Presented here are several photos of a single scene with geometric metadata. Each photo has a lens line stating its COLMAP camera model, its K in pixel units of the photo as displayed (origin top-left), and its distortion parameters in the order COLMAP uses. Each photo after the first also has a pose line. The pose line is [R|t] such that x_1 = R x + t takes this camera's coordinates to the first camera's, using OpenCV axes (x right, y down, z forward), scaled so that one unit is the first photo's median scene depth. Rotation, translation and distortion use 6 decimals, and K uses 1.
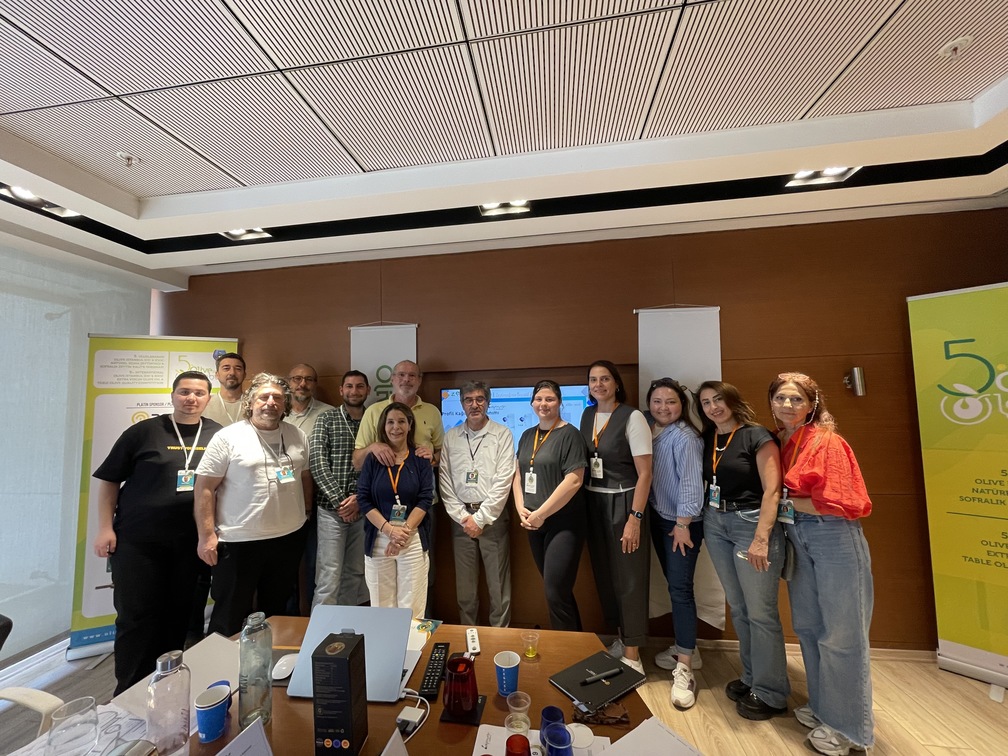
lens RADIAL K [[399.5, 0, 498.1], [0, 399.5, 373.6], [0, 0, 1]] dist [-0.000980, -0.000283]
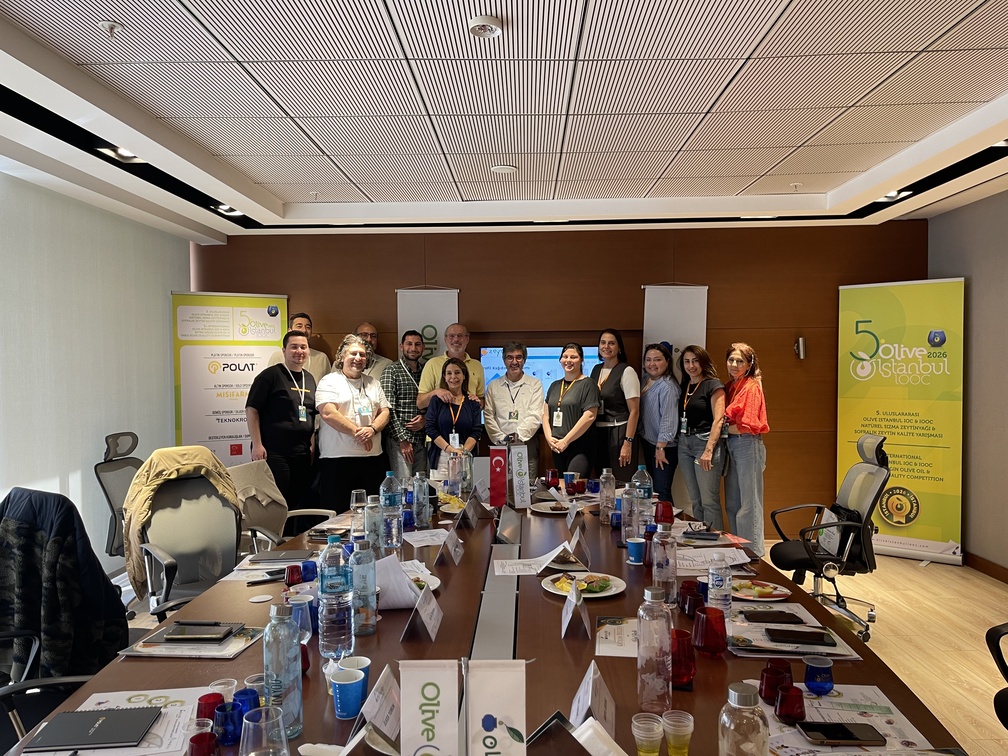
lens RADIAL K [[761.9, 0, 504.0], [0, 761.9, 378.0], [0, 0, 1]] dist [0.073213, -0.001818]
pose [[0.993932, 0.014558, 0.109032, -0.392705], [-0.025627, 0.994575, 0.100820, -0.123561], [-0.106972, -0.103003, 0.988912, -1.557491]]
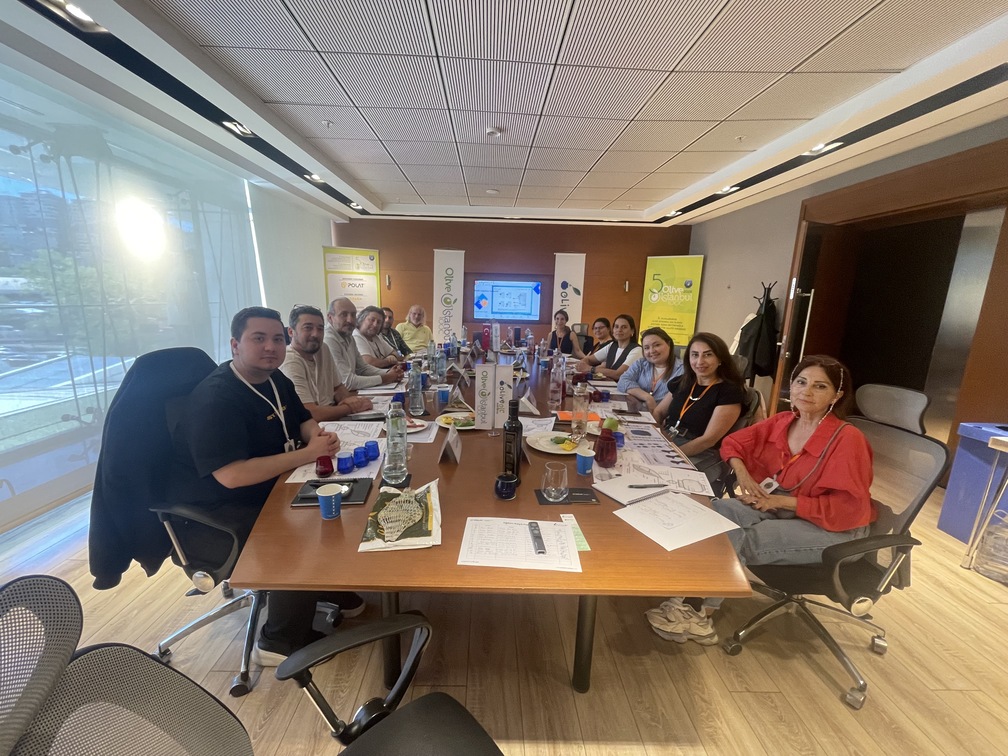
lens RADIAL K [[412.2, 0, 492.9], [0, 412.2, 367.6], [0, 0, 1]] dist [0.038955, 0.000030]
pose [[0.987631, 0.026963, 0.154457, -0.501192], [-0.065794, 0.965445, 0.252164, -0.110589], [-0.142321, -0.259207, 0.955278, -1.925976]]
